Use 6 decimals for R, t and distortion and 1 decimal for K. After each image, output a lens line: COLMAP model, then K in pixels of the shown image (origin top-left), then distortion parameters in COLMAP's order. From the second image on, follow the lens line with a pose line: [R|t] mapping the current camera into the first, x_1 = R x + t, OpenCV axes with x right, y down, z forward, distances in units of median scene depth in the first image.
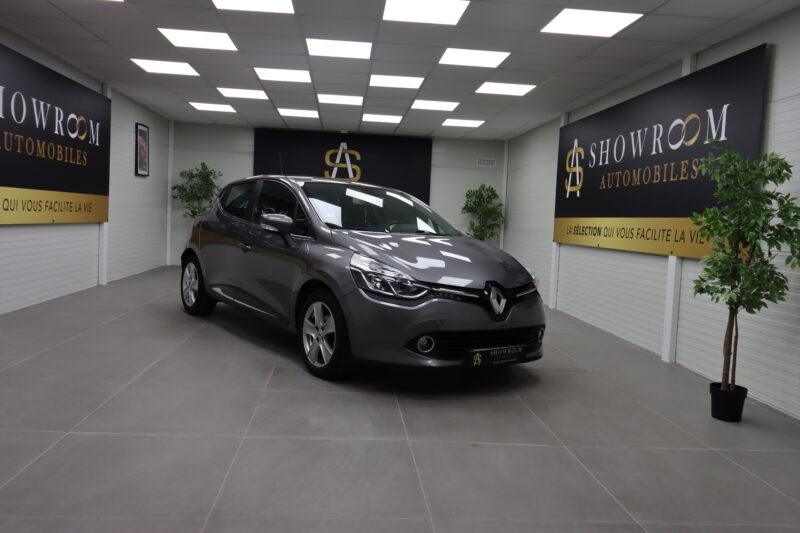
lens RADIAL K [[644.4, 0, 406.4], [0, 644.4, 265.9], [0, 0, 1]] dist [0.012868, -0.002230]
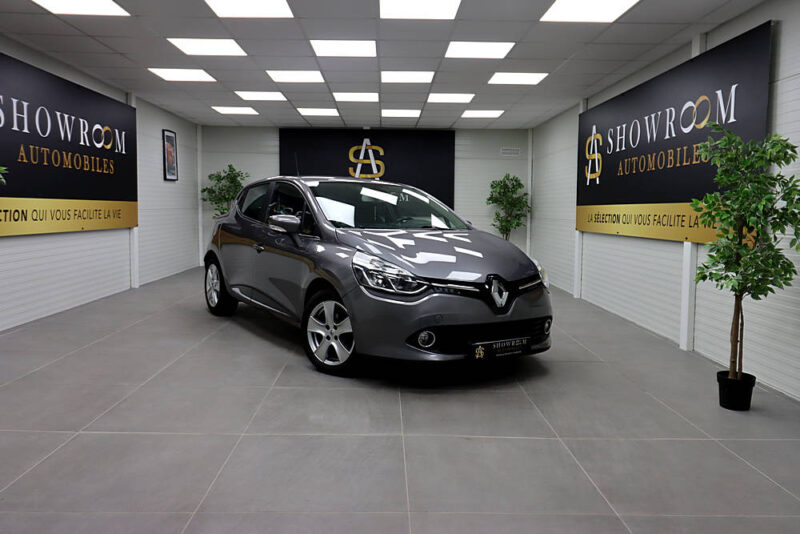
lens RADIAL K [[644.4, 0, 406.4], [0, 644.4, 266.4], [0, 0, 1]] dist [0.012868, -0.002230]
pose [[0.997194, -0.032593, -0.067399, 0.042533], [0.033533, 0.999355, 0.012852, -0.004196], [0.066937, -0.015076, 0.997643, -0.006340]]
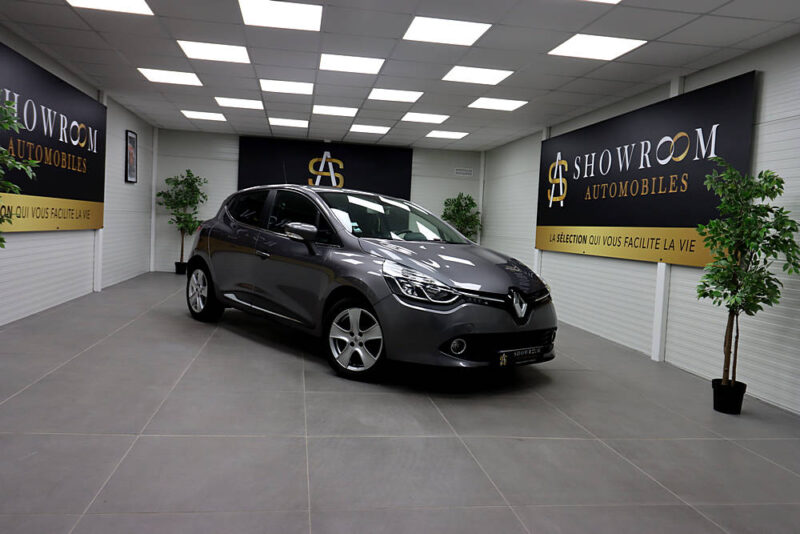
lens RADIAL K [[630.1, 0, 405.6], [0, 630.1, 269.7], [0, 0, 1]] dist [0.008366, 0.001367]
pose [[0.997096, -0.001452, 0.076135, -0.080297], [0.001499, 0.999999, -0.000562, -0.003049], [-0.076134, 0.000675, 0.997097, -0.019290]]
